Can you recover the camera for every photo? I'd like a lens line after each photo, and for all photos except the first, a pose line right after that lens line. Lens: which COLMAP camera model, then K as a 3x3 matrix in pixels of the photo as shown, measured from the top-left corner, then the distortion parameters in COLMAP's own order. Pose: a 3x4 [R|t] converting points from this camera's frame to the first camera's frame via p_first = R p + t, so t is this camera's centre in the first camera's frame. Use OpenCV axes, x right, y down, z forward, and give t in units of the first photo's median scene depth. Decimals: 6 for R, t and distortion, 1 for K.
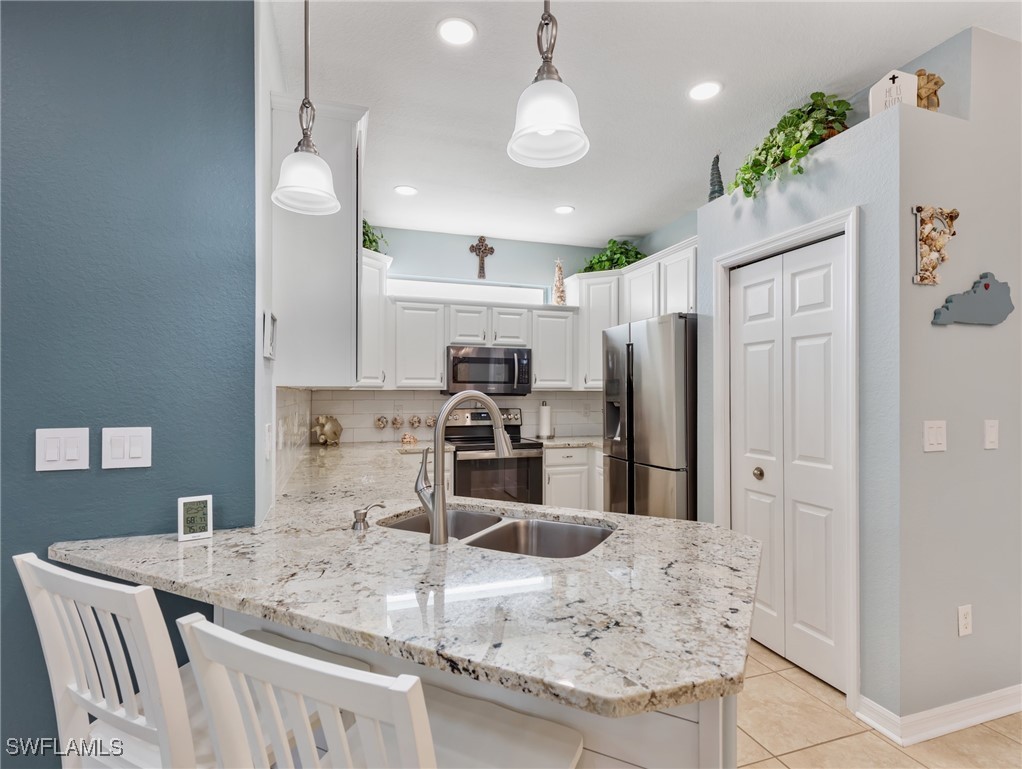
lens RADIAL K [[517.8, 0, 516.5], [0, 517.8, 391.6], [0, 0, 1]] dist [0.007204, -0.000938]
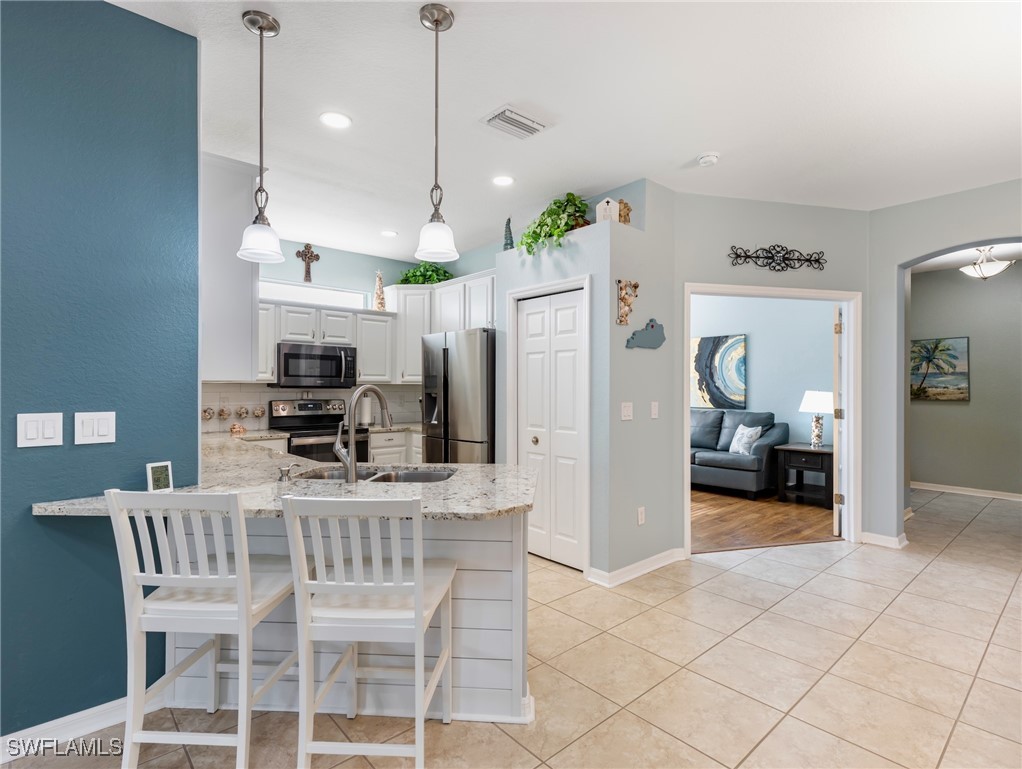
lens RADIAL K [[518.1, 0, 515.5], [0, 518.1, 386.1], [0, 0, 1]] dist [0.004086, -0.000319]
pose [[0.919549, 0.002349, 0.392969, -0.166172], [-0.003551, 0.999991, 0.002330, -0.001519], [-0.392960, -0.003538, 0.919549, -0.336263]]
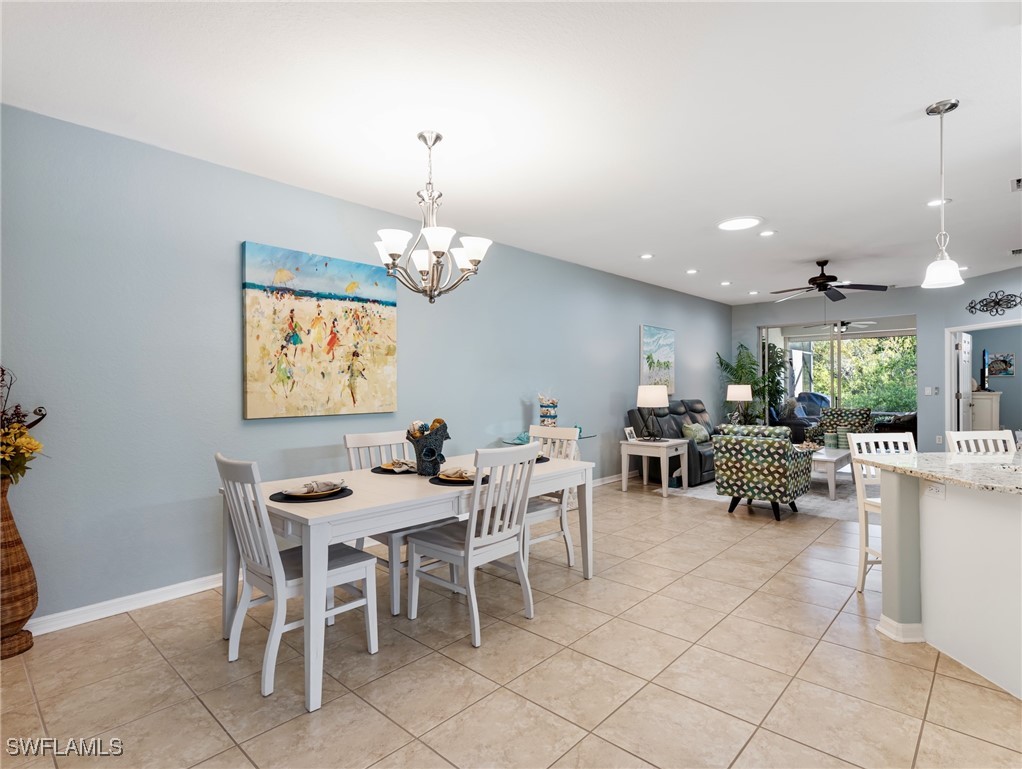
lens RADIAL K [[528.3, 0, 513.9], [0, 528.3, 385.1], [0, 0, 1]] dist [0.004052, -0.001490]
pose [[-0.877302, 0.009577, -0.479843, 1.260123], [0.010662, 0.999943, 0.000464, -0.000629], [0.479821, -0.004709, -0.877354, 0.905813]]
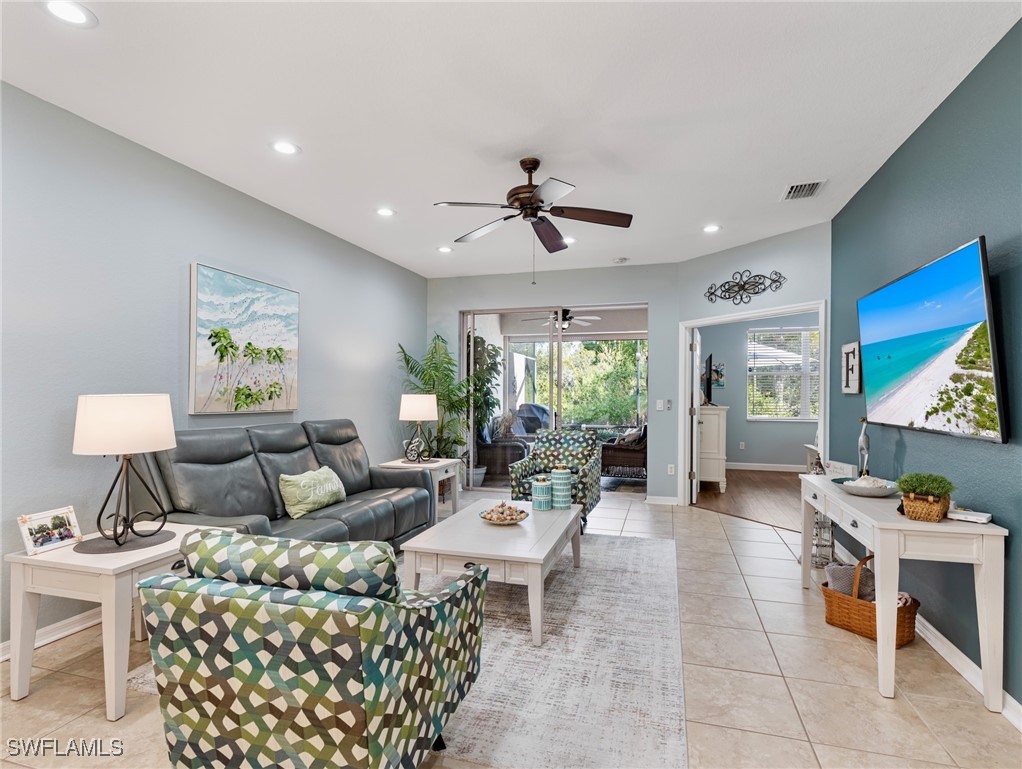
lens RADIAL K [[519.2, 0, 516.3], [0, 519.2, 396.3], [0, 0, 1]] dist [0.012249, -0.000370]
pose [[-0.573545, 0.005946, -0.819153, -0.063273], [-0.001827, 0.999962, 0.008537, 0.004144], [0.819172, 0.006393, -0.573512, 0.174867]]
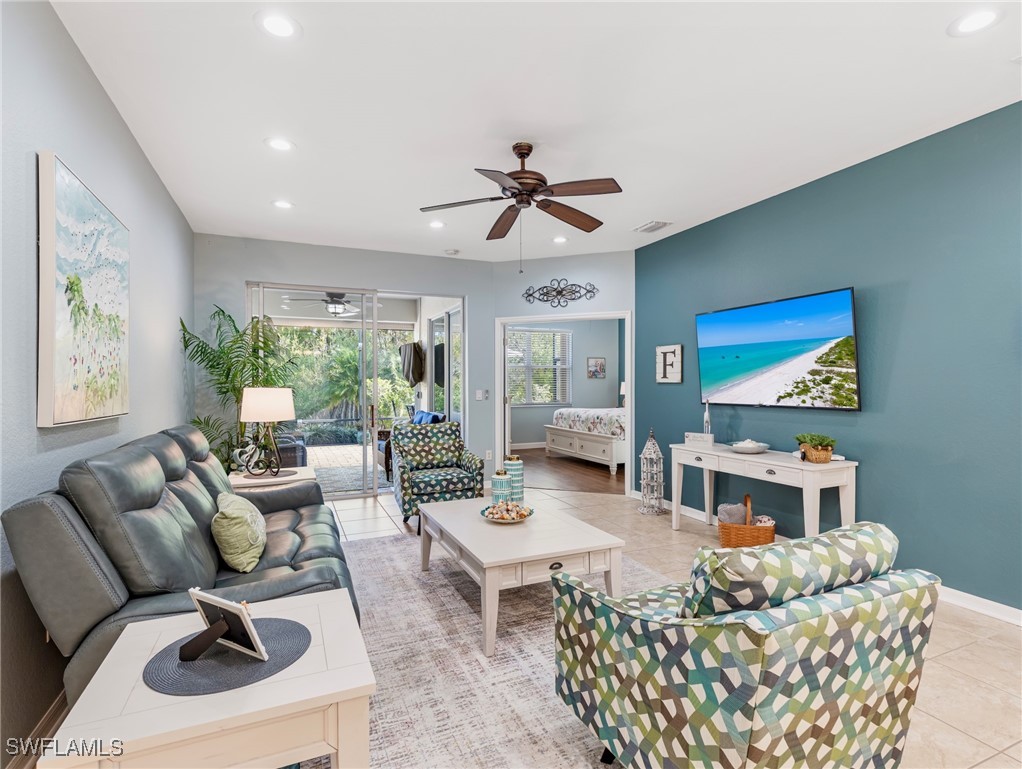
lens RADIAL K [[518.1, 0, 515.5], [0, 518.1, 386.1], [0, 0, 1]] dist [0.004086, -0.000319]
pose [[0.088891, 0.006777, -0.996018, 0.099595], [0.004441, 0.999964, 0.007200, 0.003331], [0.996031, -0.005064, 0.088858, -0.631035]]
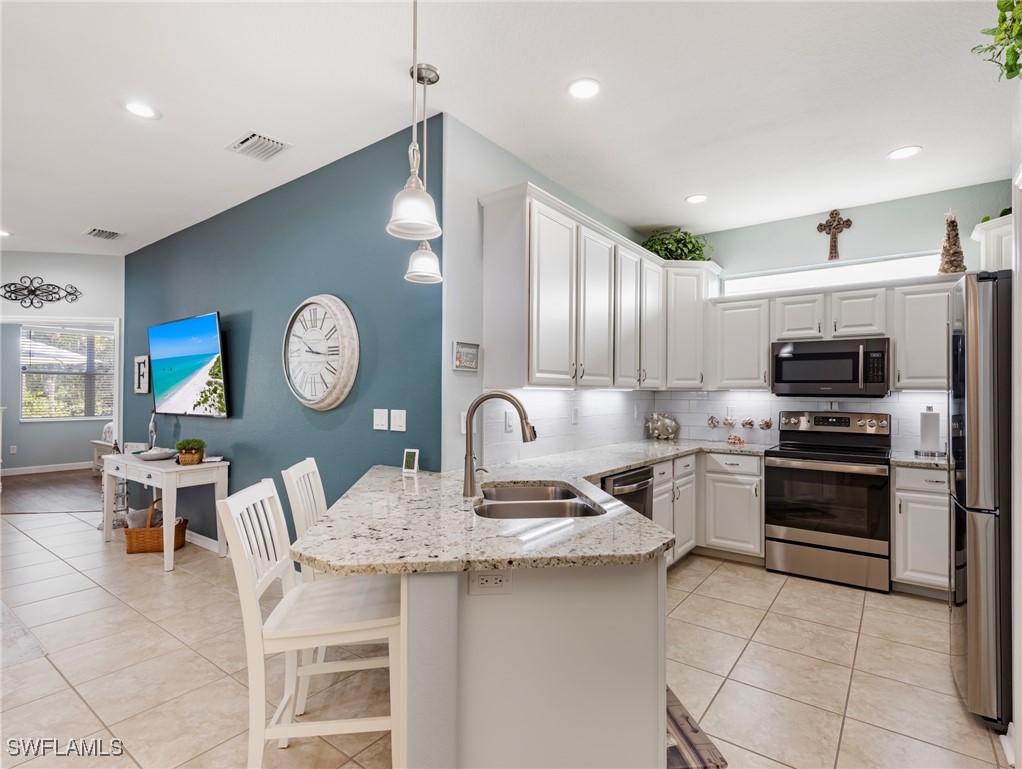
lens RADIAL K [[515.9, 0, 515.4], [0, 515.9, 387.2], [0, 0, 1]] dist [0.004047, 0.000676]
pose [[0.568239, -0.007075, -0.822833, 0.592716], [-0.001910, 0.999949, -0.009917, 0.002028], [0.822861, 0.007207, 0.568196, 0.155652]]
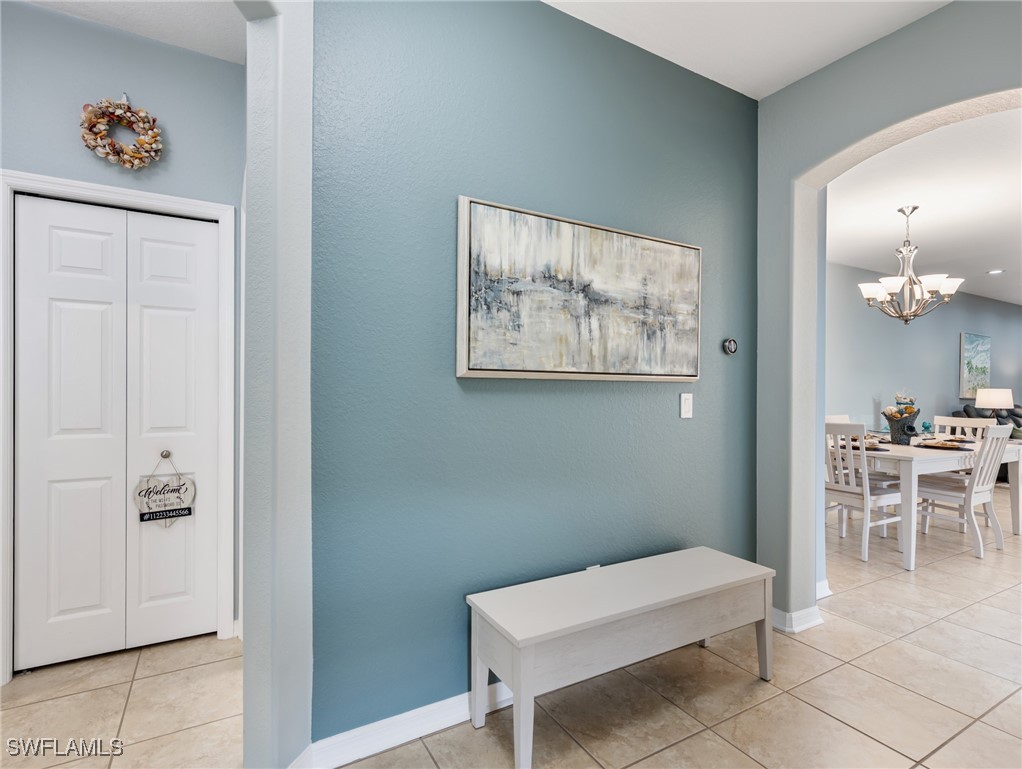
lens RADIAL K [[518.1, 0, 515.5], [0, 518.1, 386.1], [0, 0, 1]] dist [0.004086, -0.000319]
pose [[-0.979453, -0.009777, -0.201433, 2.385424], [-0.008906, 0.999947, -0.005229, 0.030371], [0.201474, -0.003328, -0.979488, 1.152254]]
